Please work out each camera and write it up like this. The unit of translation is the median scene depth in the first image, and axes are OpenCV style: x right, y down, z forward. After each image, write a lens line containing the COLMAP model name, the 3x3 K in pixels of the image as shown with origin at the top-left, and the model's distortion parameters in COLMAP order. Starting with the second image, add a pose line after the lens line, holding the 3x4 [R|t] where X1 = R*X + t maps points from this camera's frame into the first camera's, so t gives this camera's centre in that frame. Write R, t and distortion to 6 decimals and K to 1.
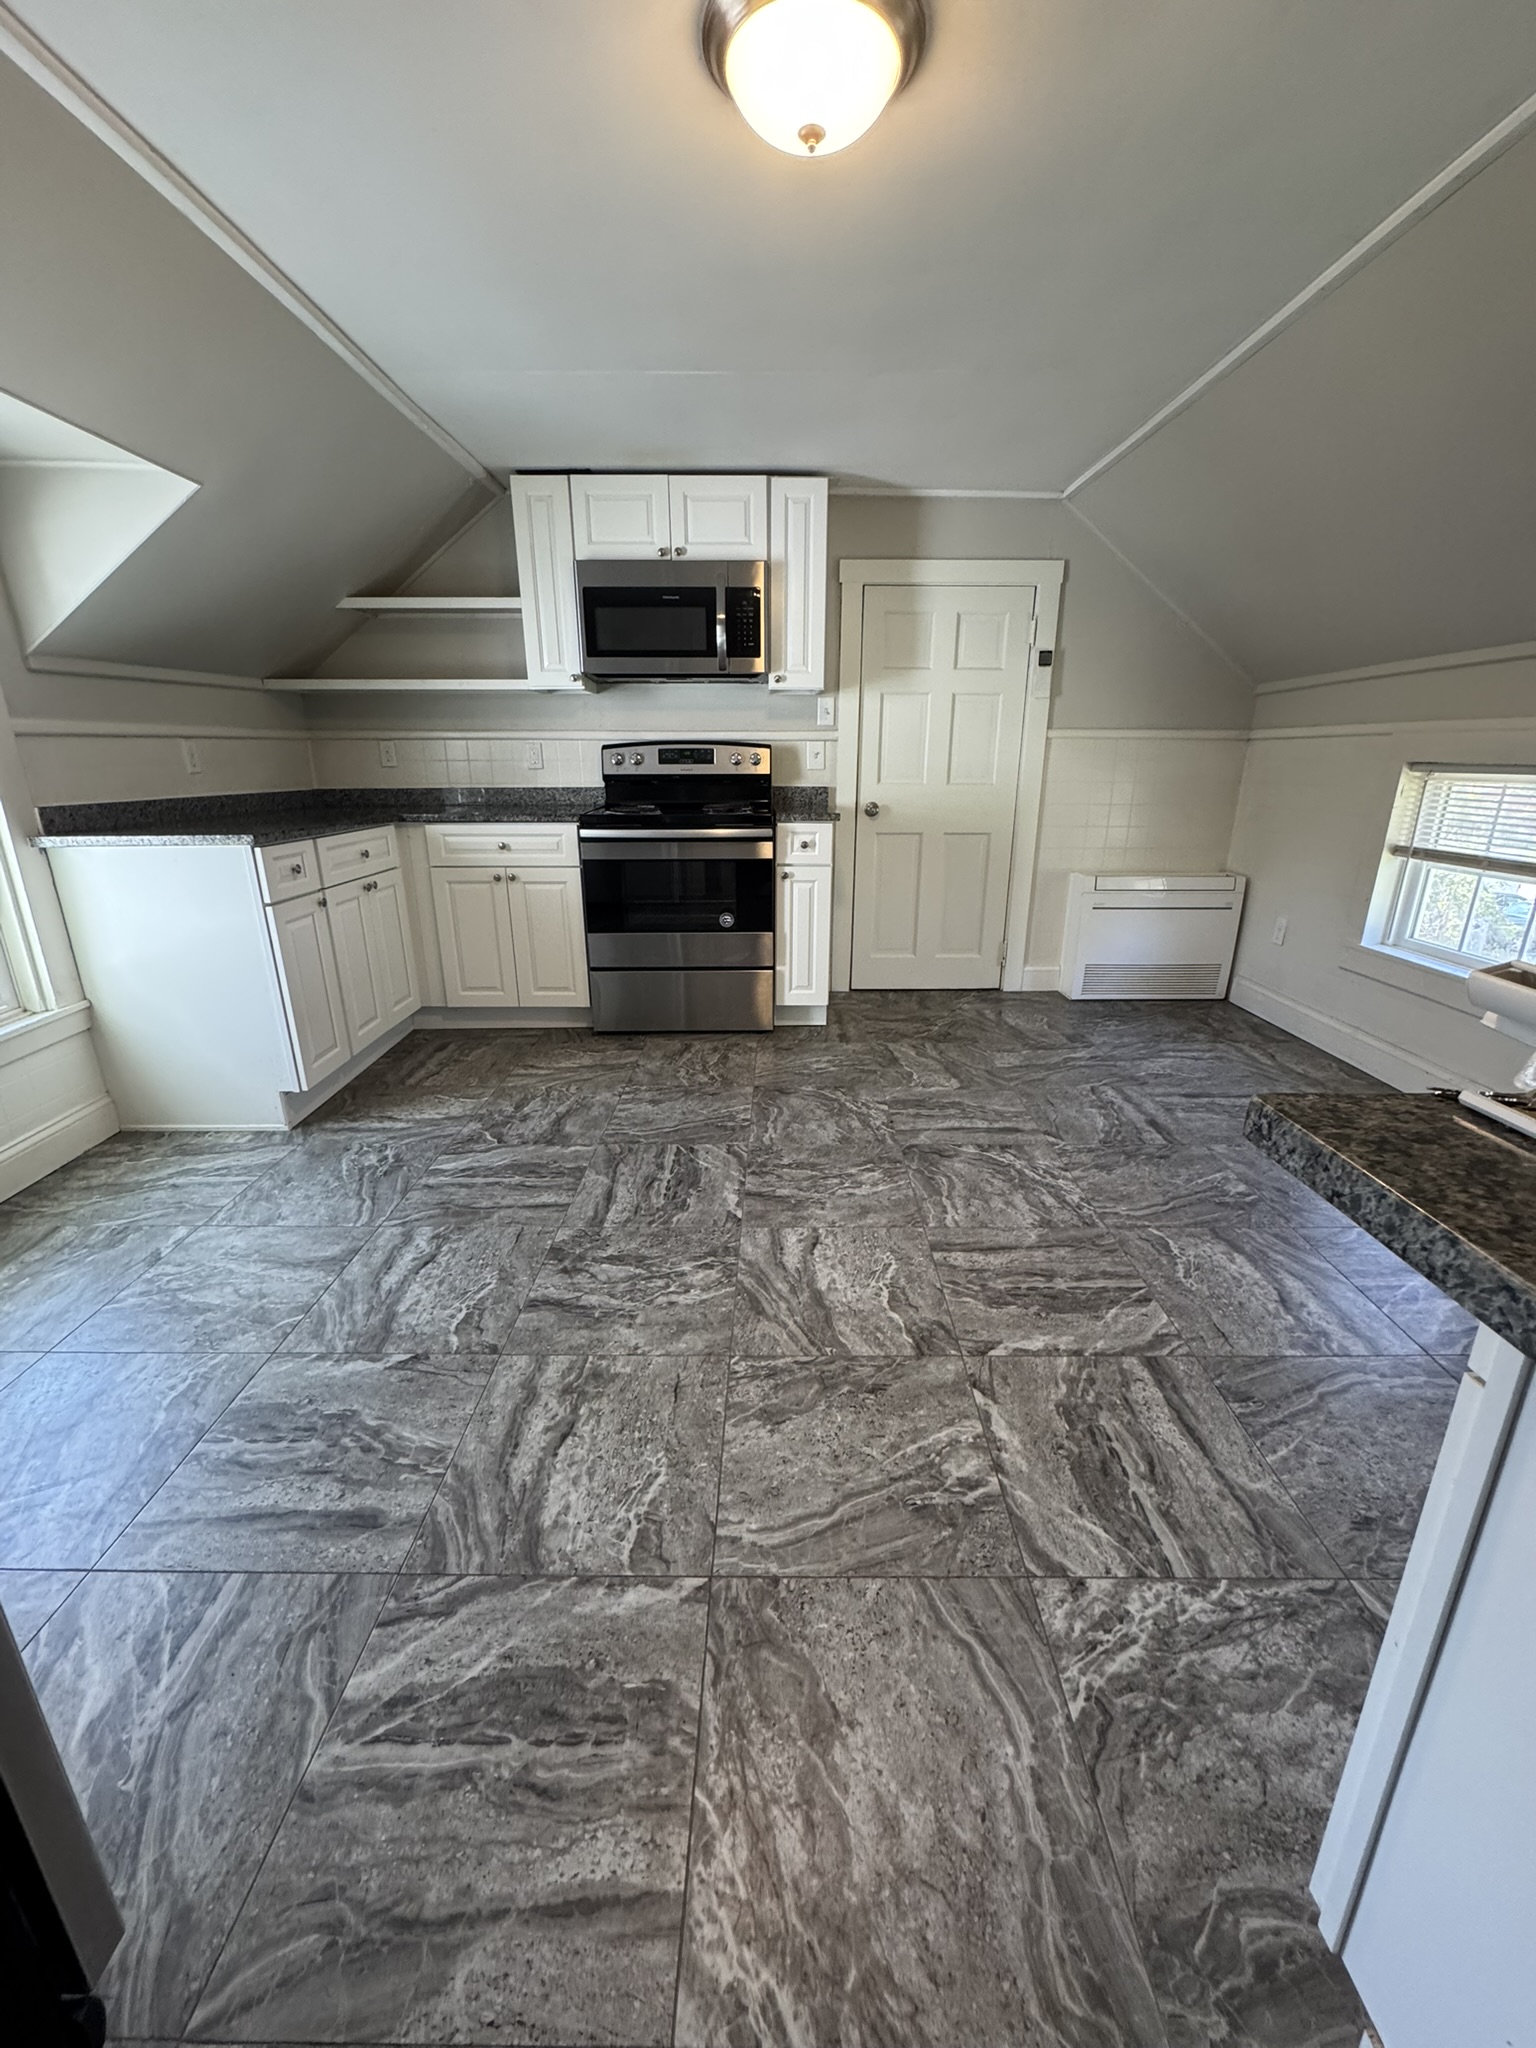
lens RADIAL K [[813.7, 0, 773.2], [0, 813.7, 1022.6], [0, 0, 1]] dist [-0.002335, 0.000553]
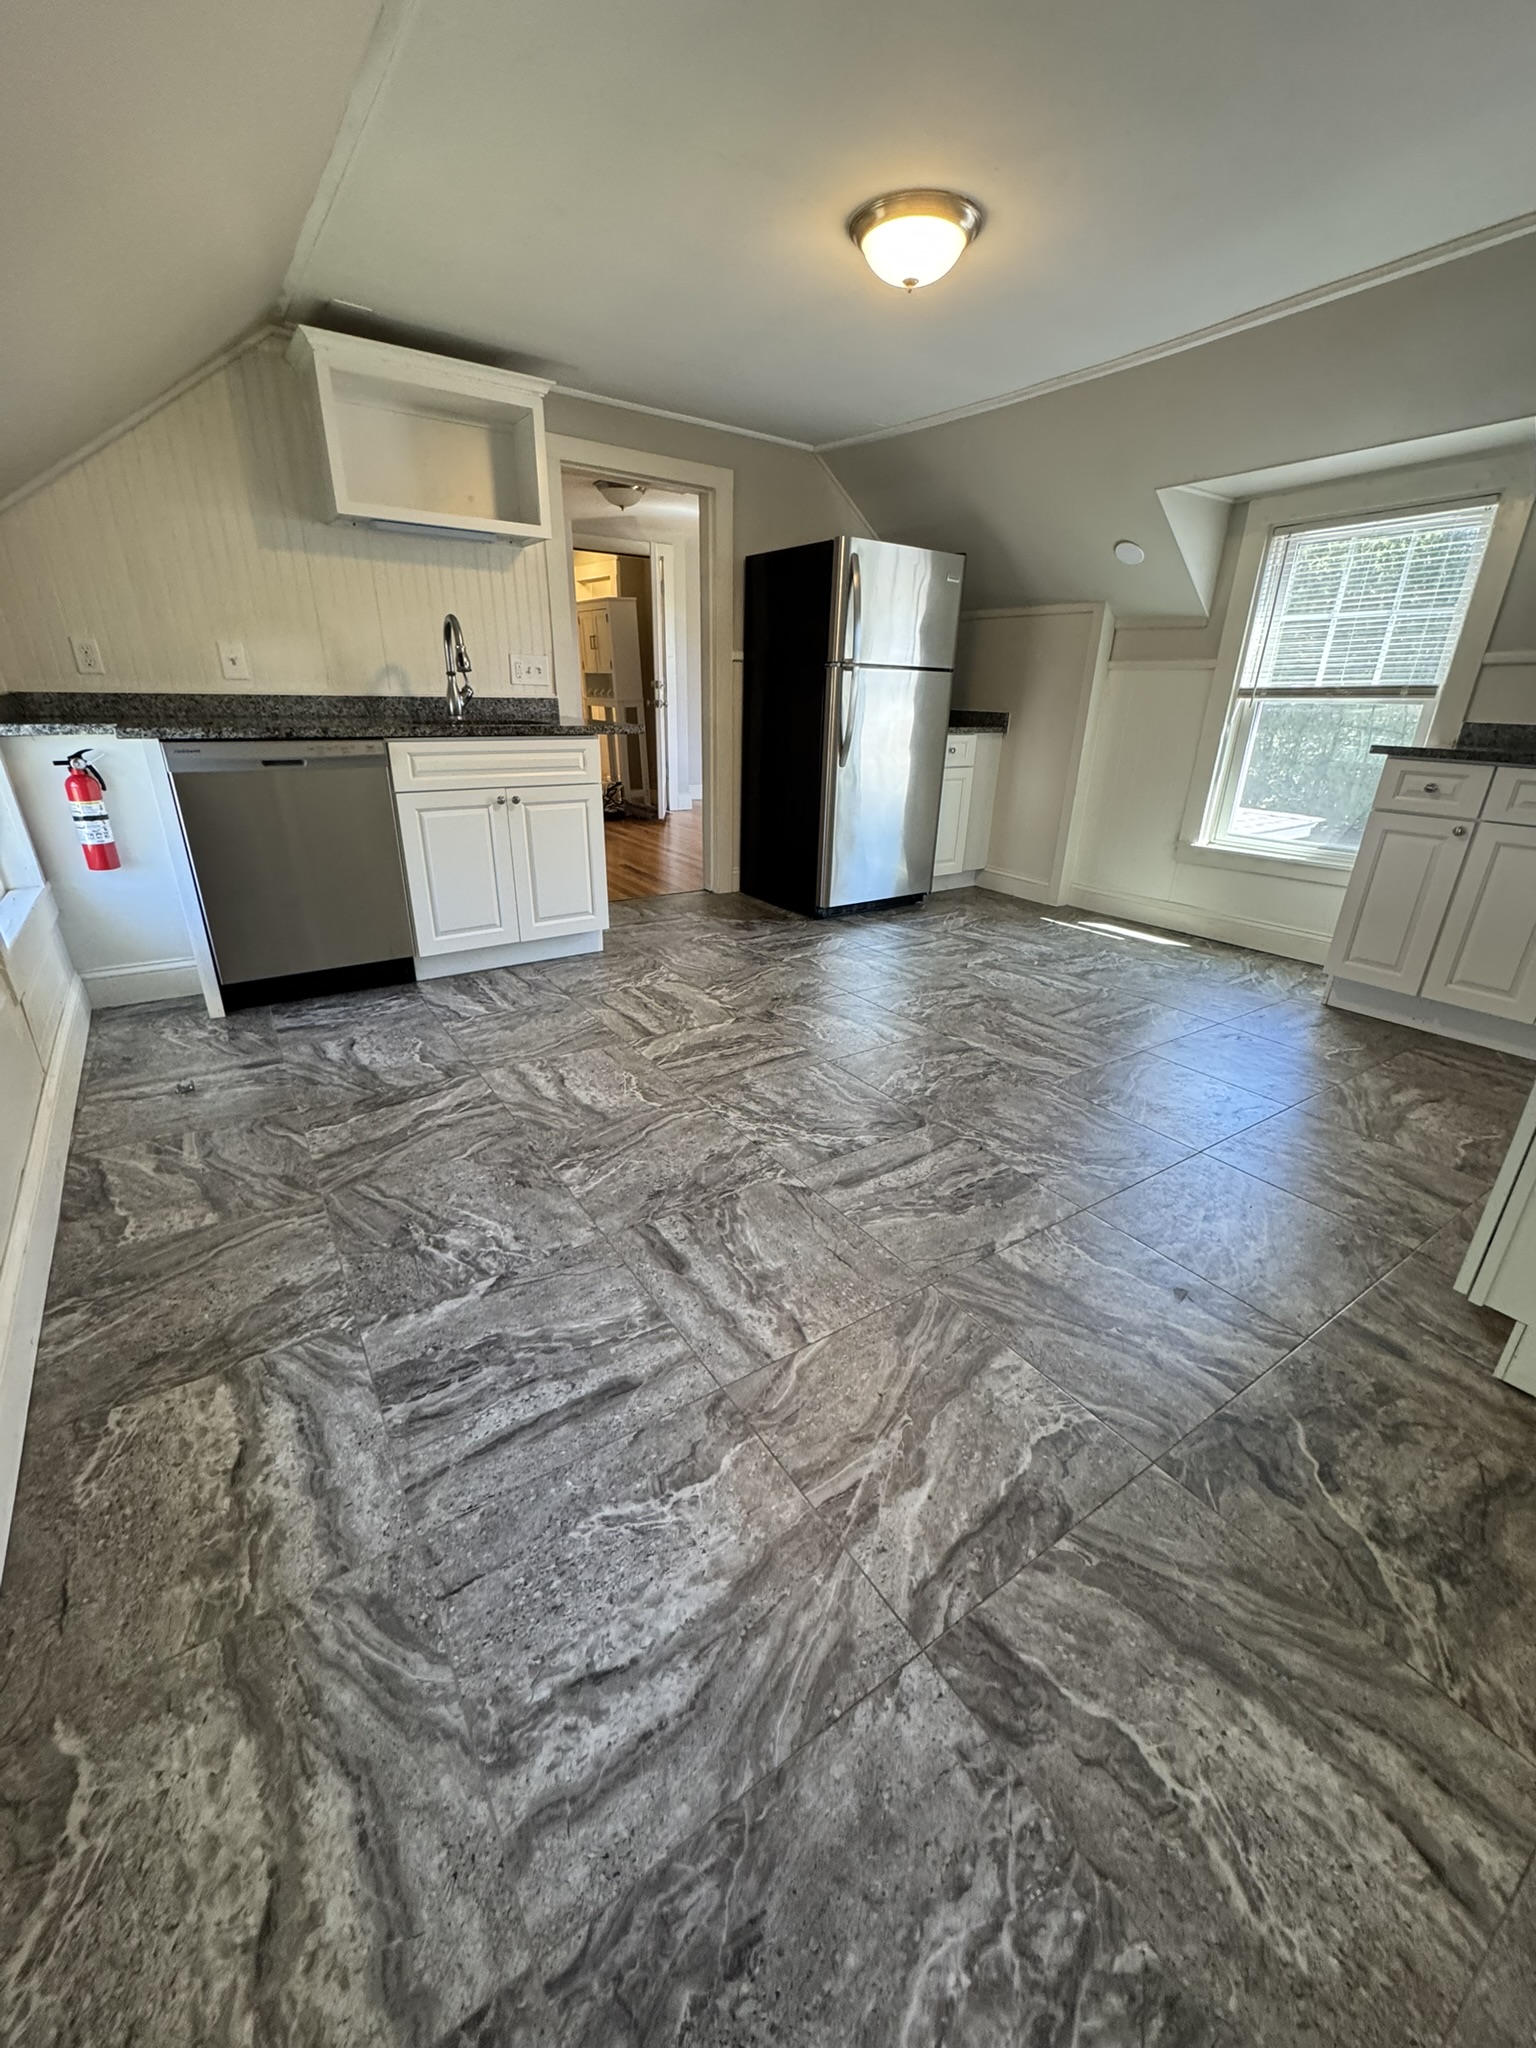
lens RADIAL K [[813.7, 0, 767.6], [0, 813.7, 1021.6], [0, 0, 1]] dist [-0.002335, 0.000553]
pose [[-0.825992, 0.194288, -0.529141, 0.848013], [-0.195003, 0.782270, 0.591631, -0.470325], [0.528878, 0.591866, -0.608262, 1.579450]]
